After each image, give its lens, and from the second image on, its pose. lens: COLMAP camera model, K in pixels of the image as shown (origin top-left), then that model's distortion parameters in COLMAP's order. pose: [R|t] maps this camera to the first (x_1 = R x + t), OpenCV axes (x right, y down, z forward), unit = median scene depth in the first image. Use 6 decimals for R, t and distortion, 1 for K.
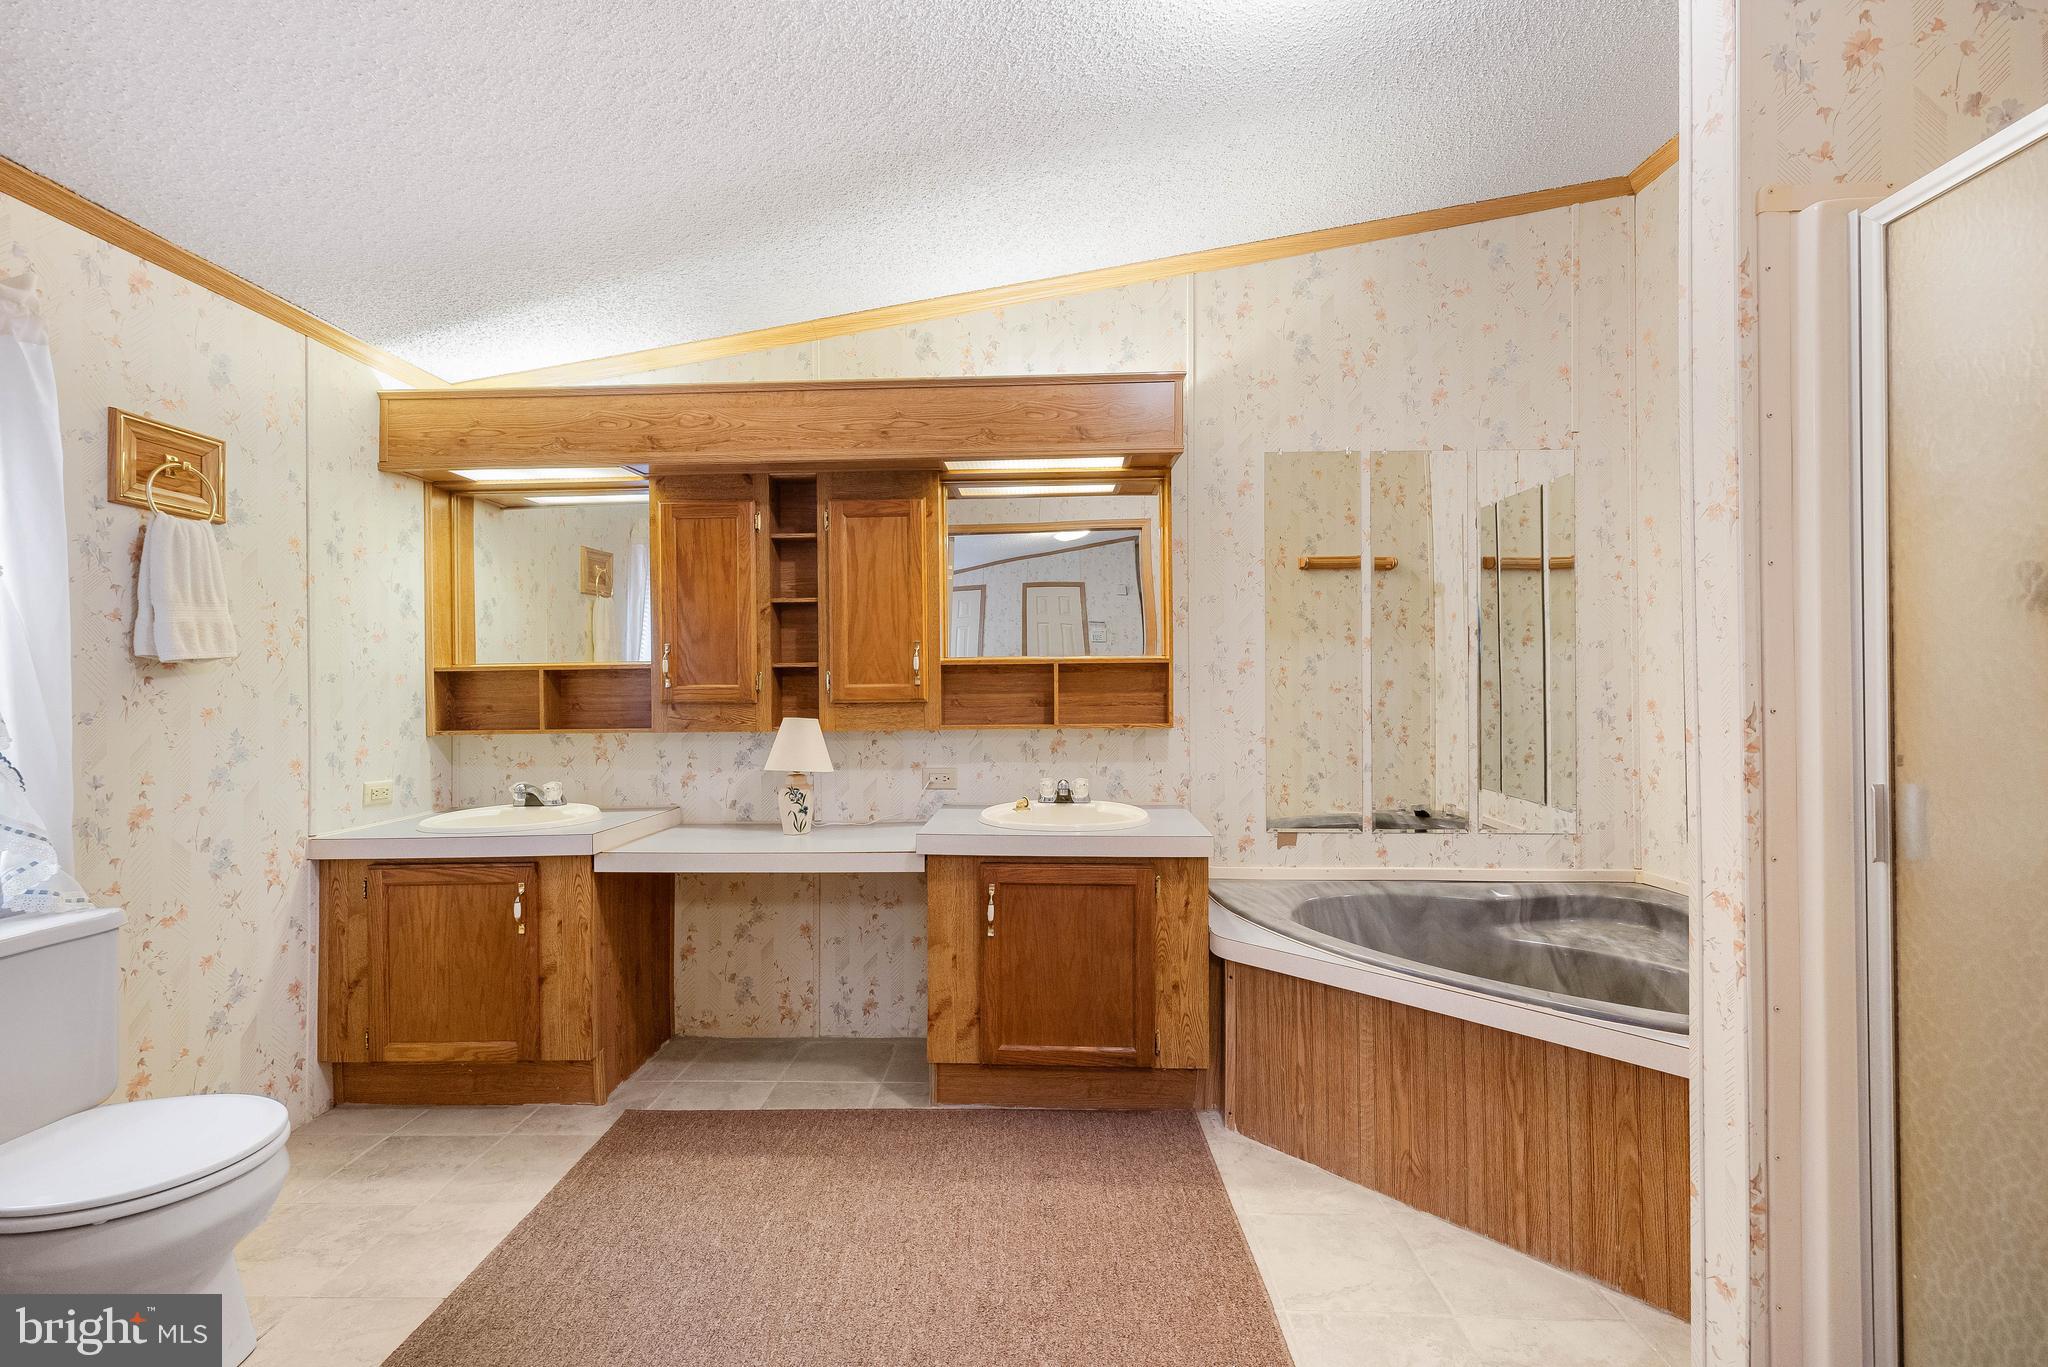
lens RADIAL K [[877.7, 0, 1020.5], [0, 877.7, 676.1], [0, 0, 1]] dist [0.002976, -0.000674]
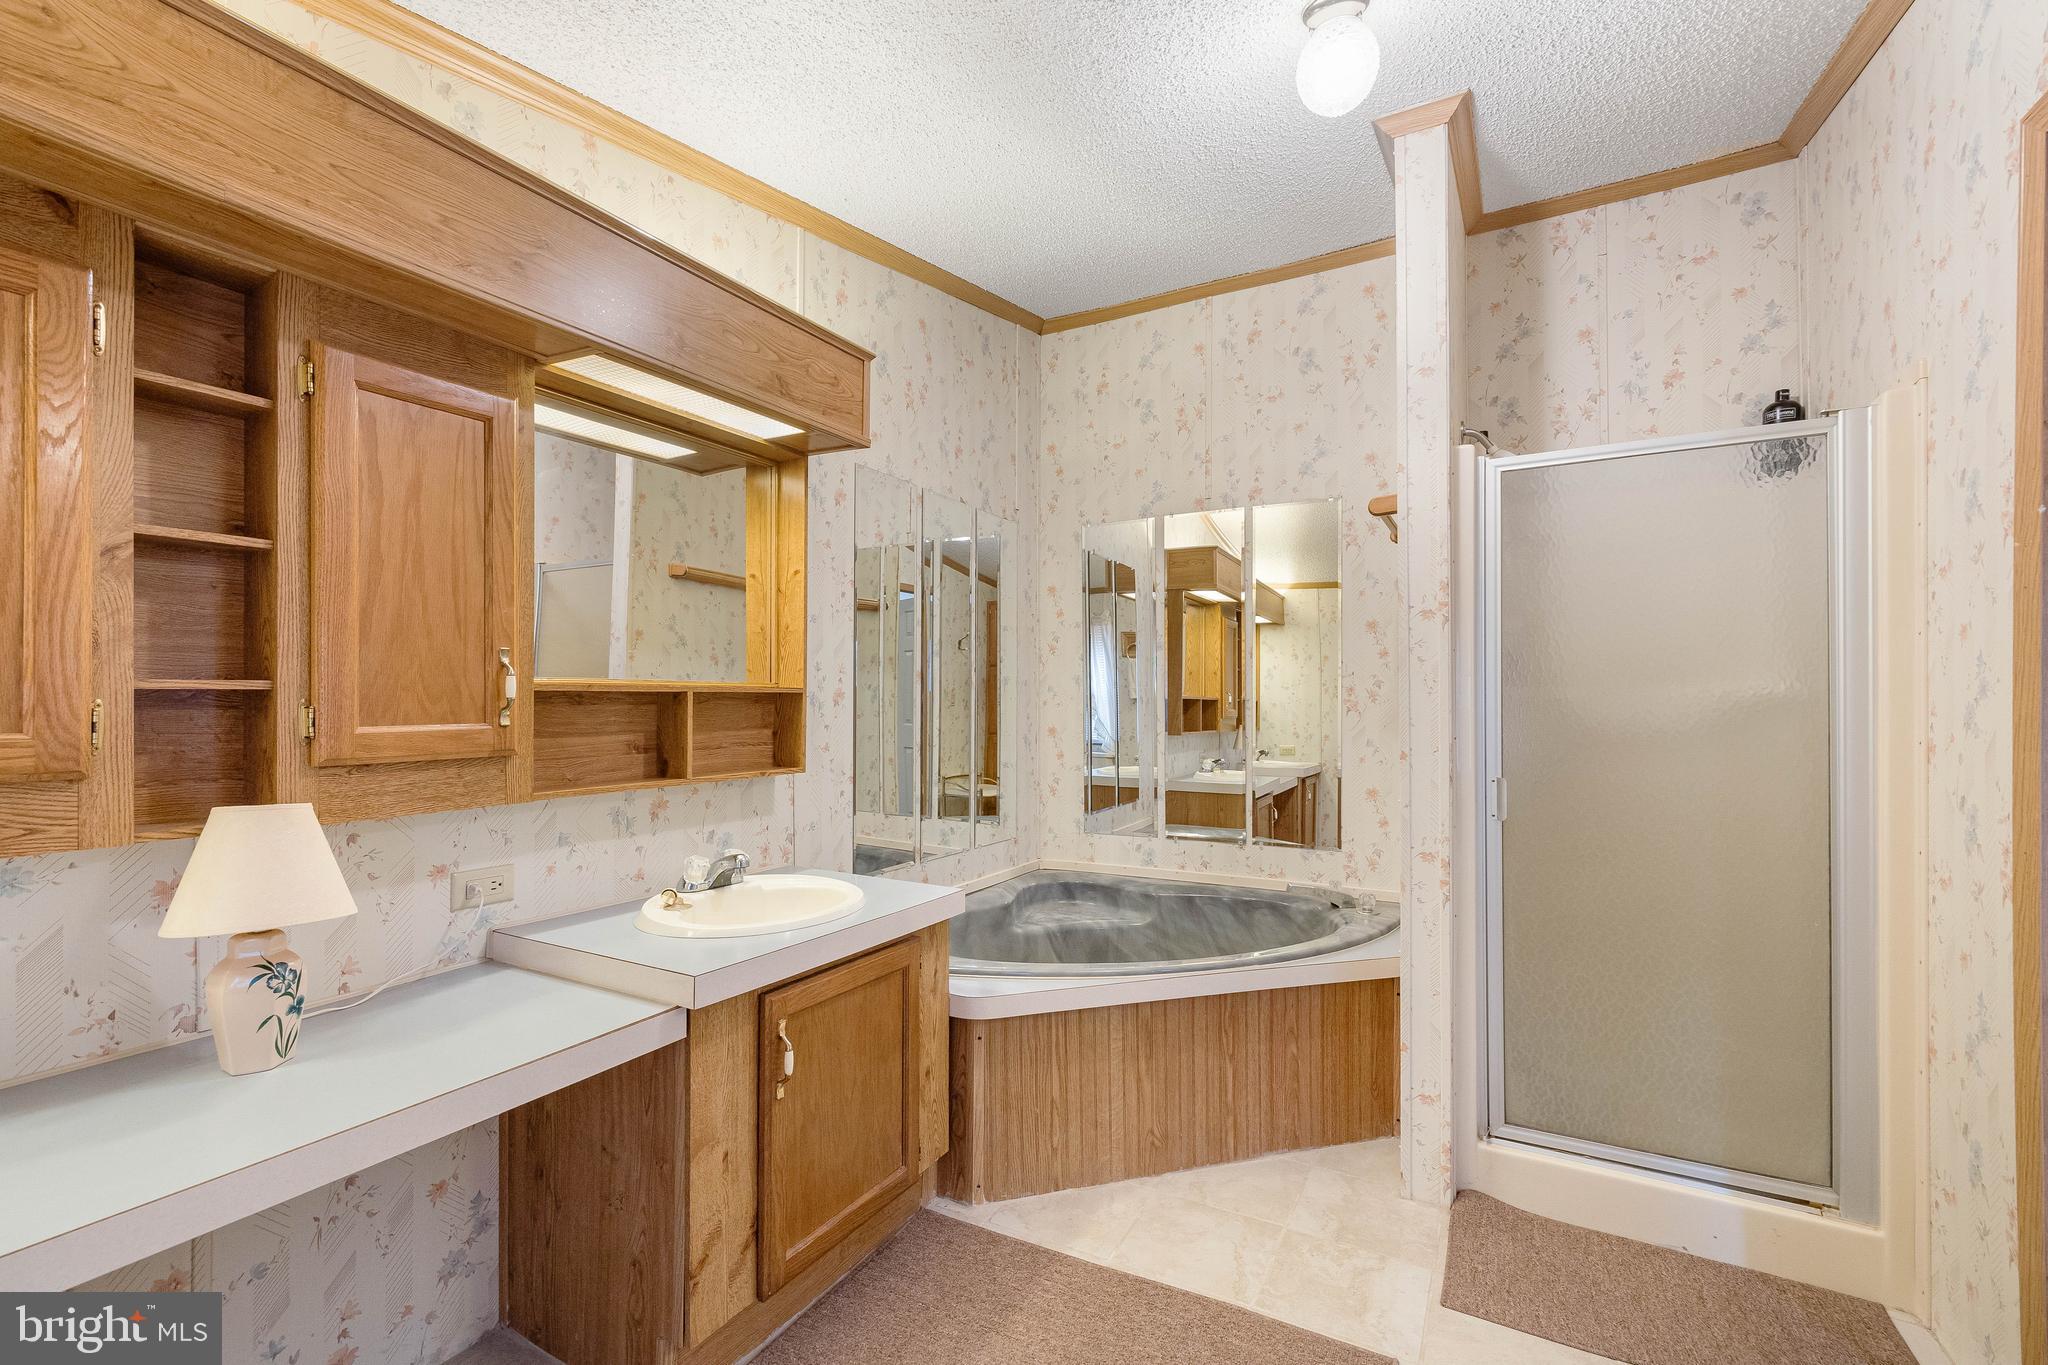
lens RADIAL K [[877.7, 0, 1024.8], [0, 877.7, 694.9], [0, 0, 1]] dist [0.002976, -0.000674]
pose [[0.458604, 0.013301, 0.888541, -0.470249], [-0.012056, 0.999889, -0.008745, -0.008793], [-0.888559, -0.006702, 0.458714, 0.447080]]
